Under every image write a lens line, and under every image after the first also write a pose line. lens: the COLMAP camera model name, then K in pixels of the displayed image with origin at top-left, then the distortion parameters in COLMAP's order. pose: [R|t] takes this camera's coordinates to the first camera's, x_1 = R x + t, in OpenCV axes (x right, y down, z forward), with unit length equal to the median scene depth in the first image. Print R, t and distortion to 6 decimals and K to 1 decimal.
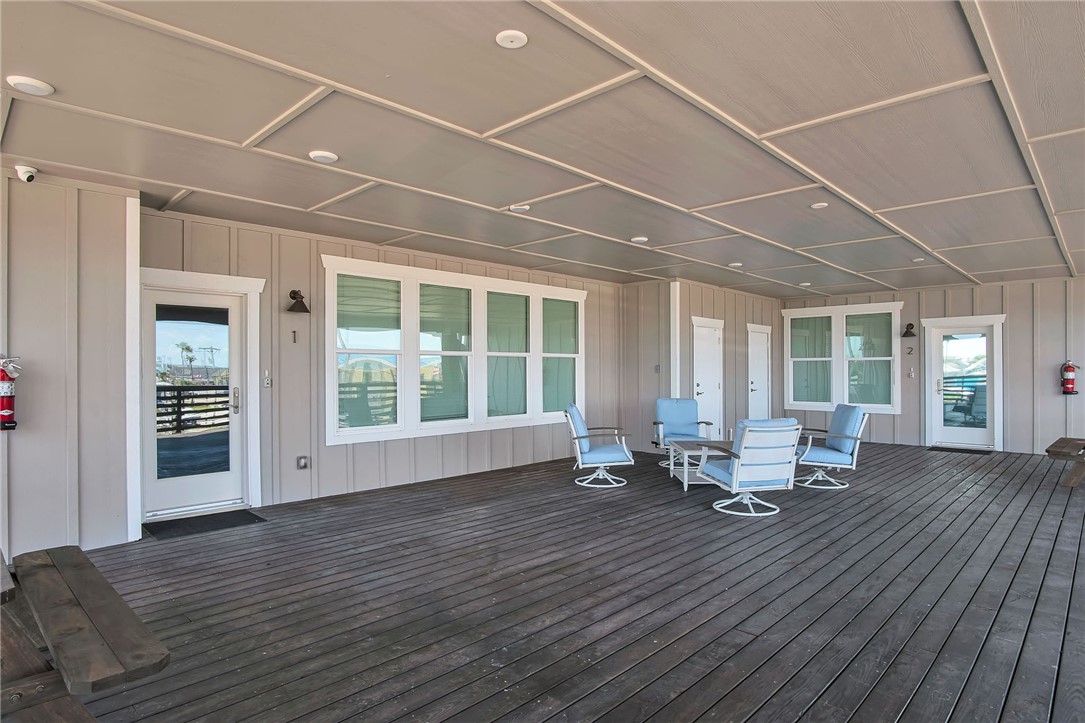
lens RADIAL K [[595.5, 0, 539.7], [0, 595.5, 367.7], [0, 0, 1]] dist [-0.033601, -0.000607]
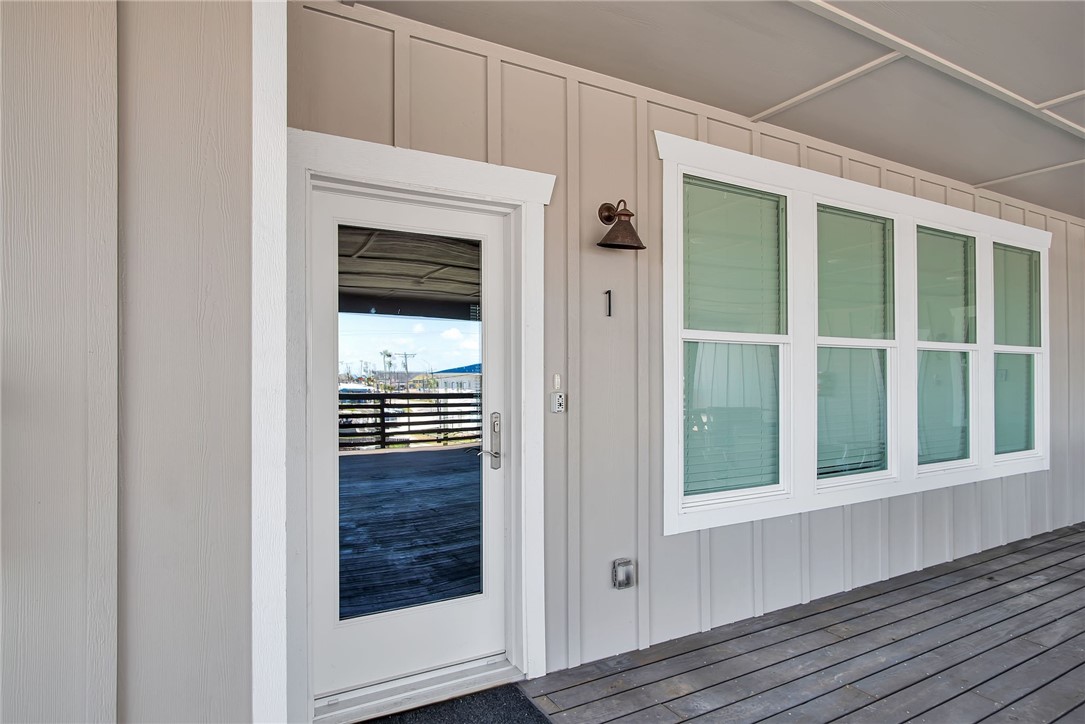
lens RADIAL K [[595.5, 0, 539.7], [0, 595.5, 368.2], [0, 0, 1]] dist [-0.033601, -0.000607]
pose [[0.958163, -0.000782, -0.286224, -0.335619], [-0.001776, 0.999961, -0.008679, 0.003110], [0.286219, 0.008824, 0.958124, 0.543559]]
